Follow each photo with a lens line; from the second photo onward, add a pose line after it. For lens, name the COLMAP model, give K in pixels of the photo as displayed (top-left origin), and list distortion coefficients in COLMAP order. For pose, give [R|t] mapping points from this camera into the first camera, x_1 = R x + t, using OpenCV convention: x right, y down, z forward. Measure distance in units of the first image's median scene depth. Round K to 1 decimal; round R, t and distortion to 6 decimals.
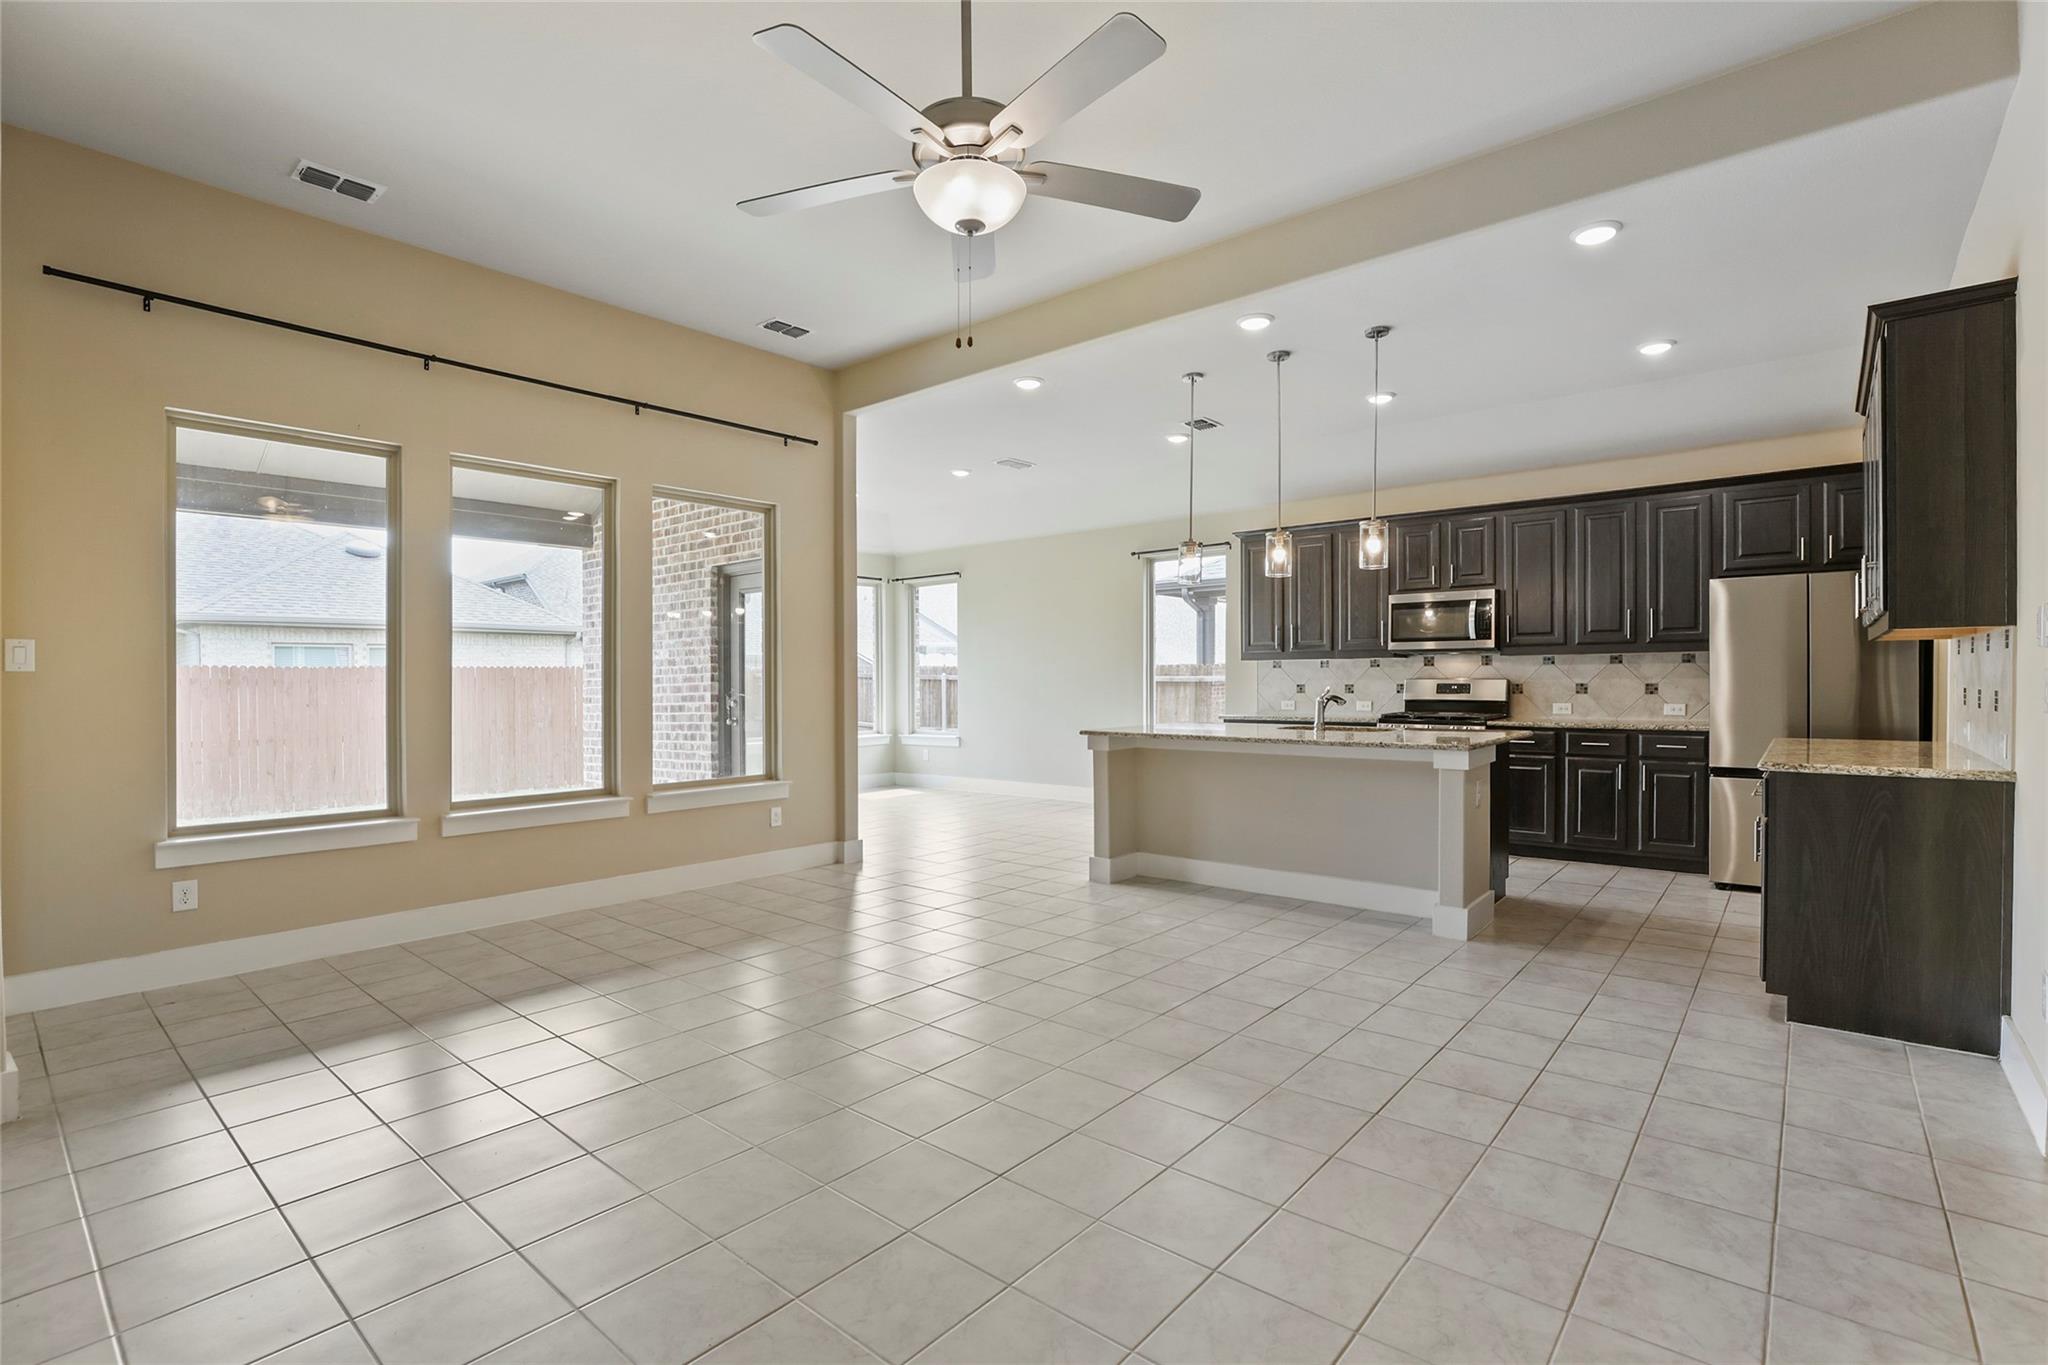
lens RADIAL K [[941.4, 0, 1018.8], [0, 941.4, 684.3], [0, 0, 1]] dist [-0.015772, 0.000102]
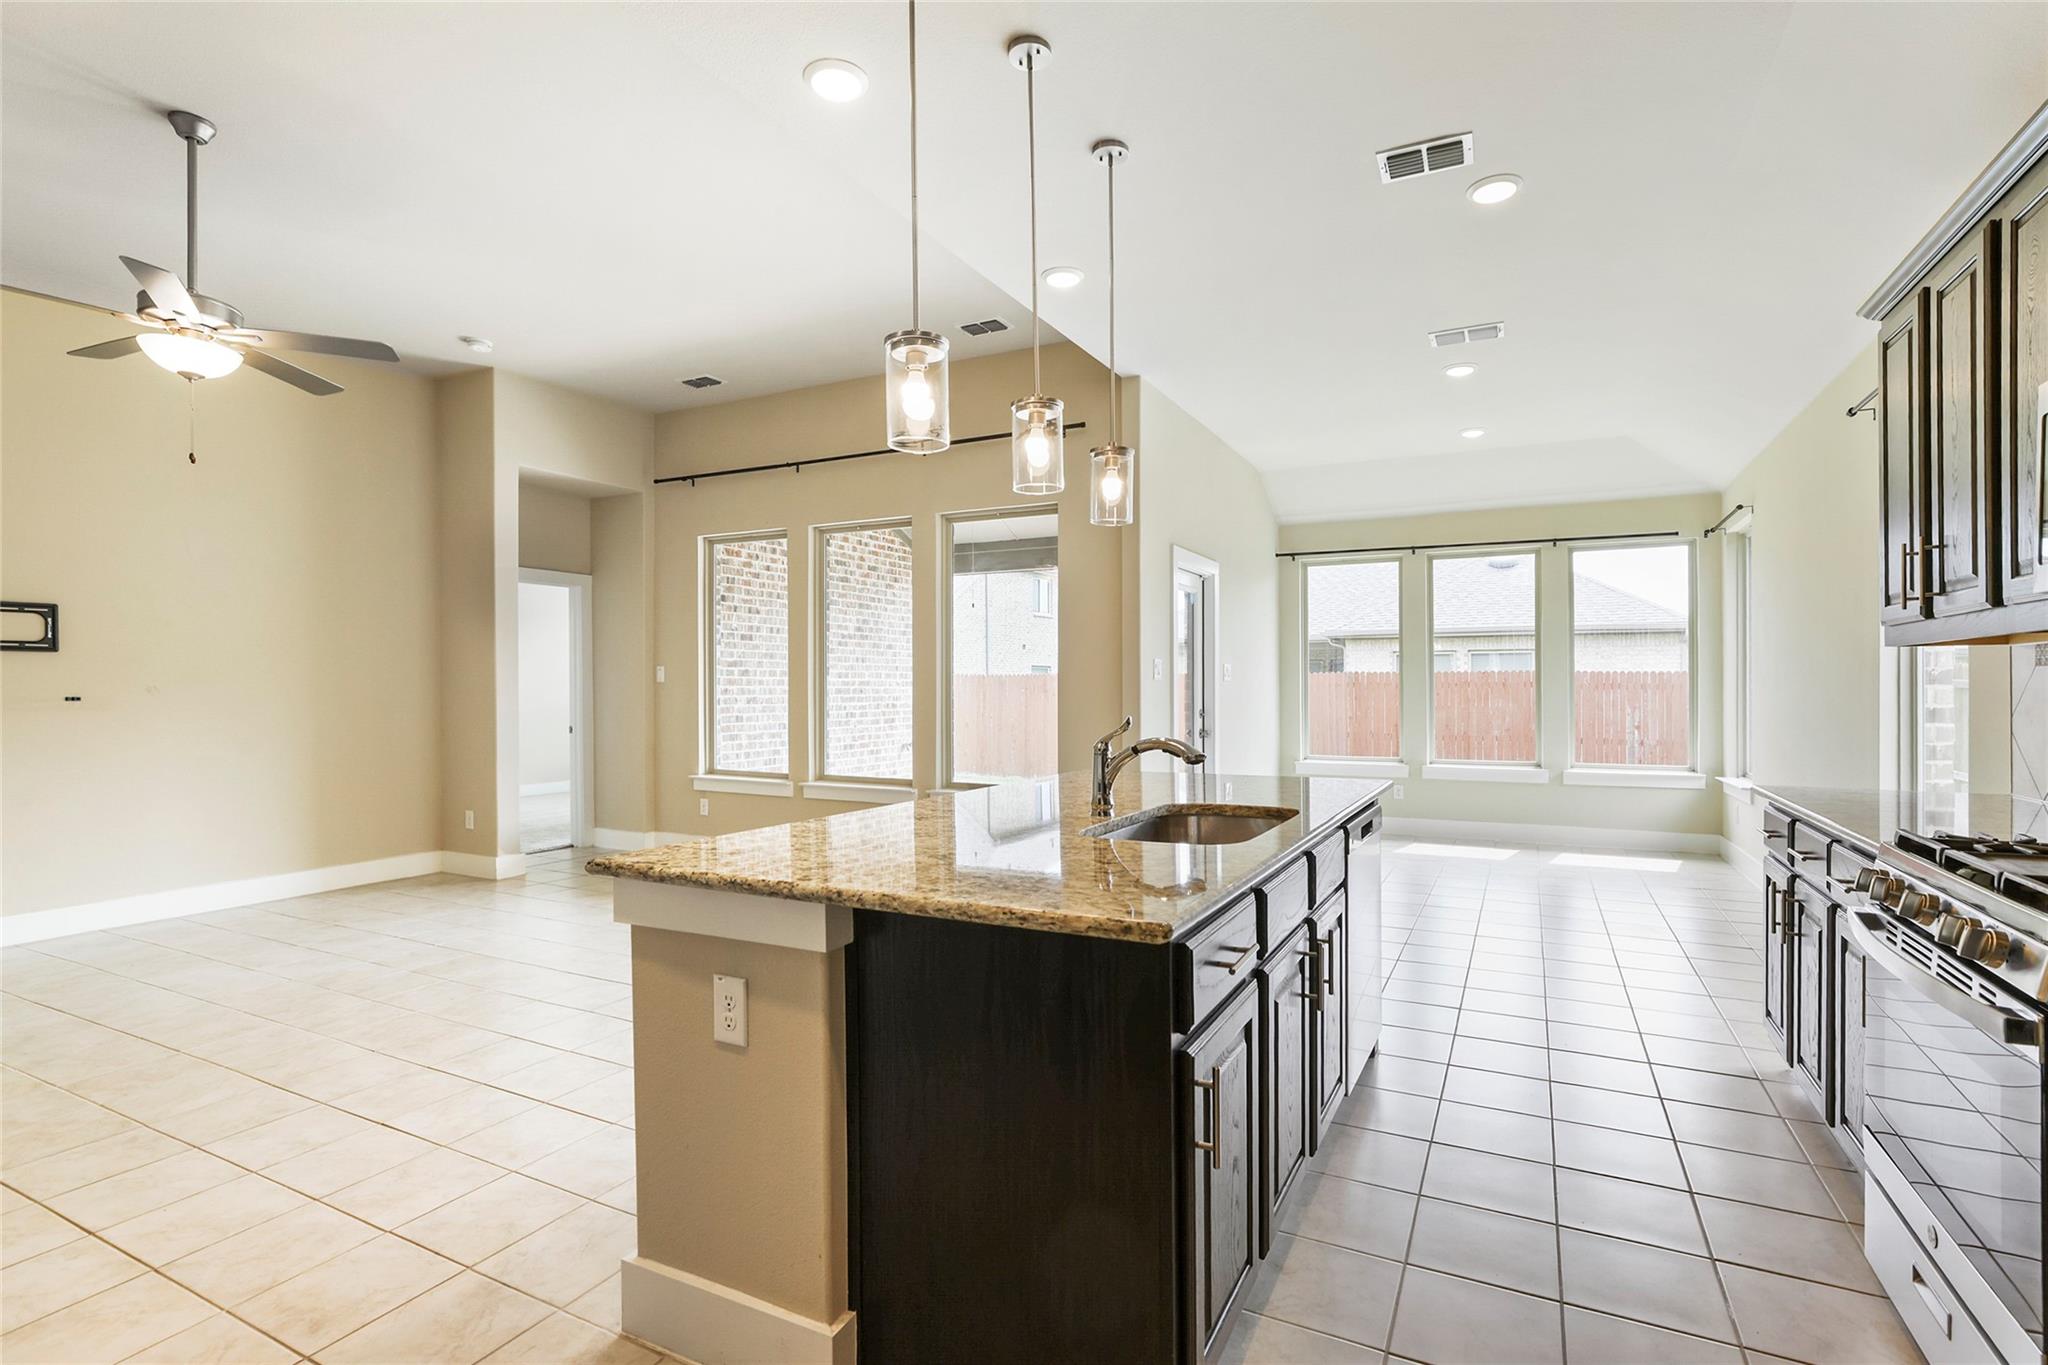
lens RADIAL K [[941.4, 0, 1069.1], [0, 941.4, 682.7], [0, 0, 1]] dist [-0.015772, 0.000102]
pose [[0.261275, 0.003657, -0.965258, 0.583516], [-0.007479, 0.999970, 0.001764, -0.010303], [0.965236, 0.006758, 0.261294, 0.679497]]
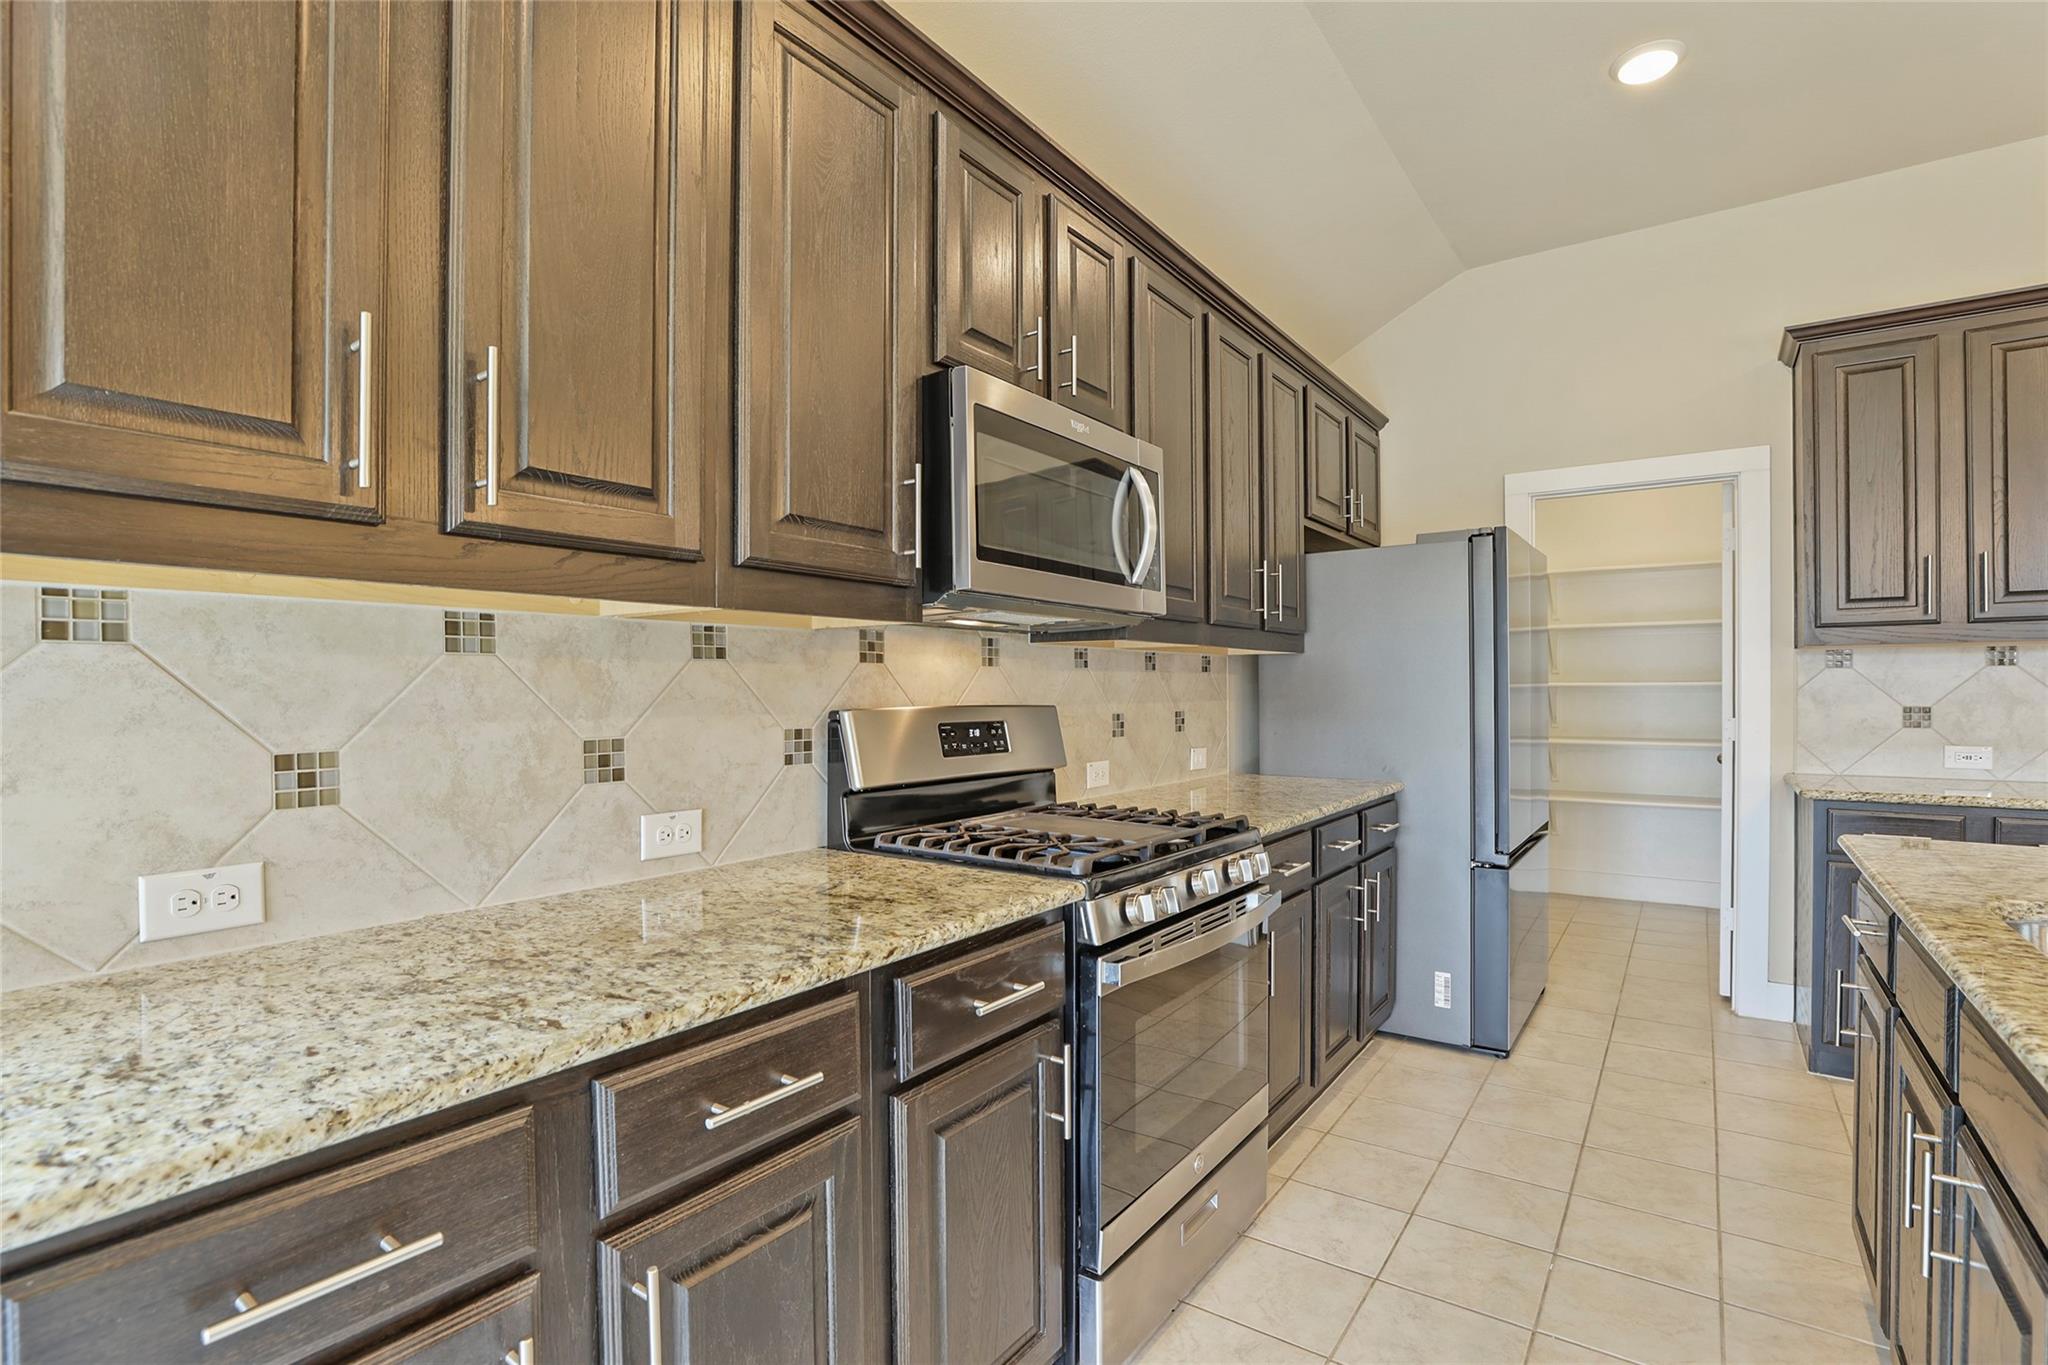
lens RADIAL K [[941.4, 0, 1032.3], [0, 941.4, 718.9], [0, 0, 1]] dist [-0.015772, 0.000102]
pose [[-0.108280, -0.019509, 0.993929, 0.147494], [0.014722, 0.999666, 0.021226, -0.007838], [-0.994011, 0.016931, -0.107957, 1.004384]]
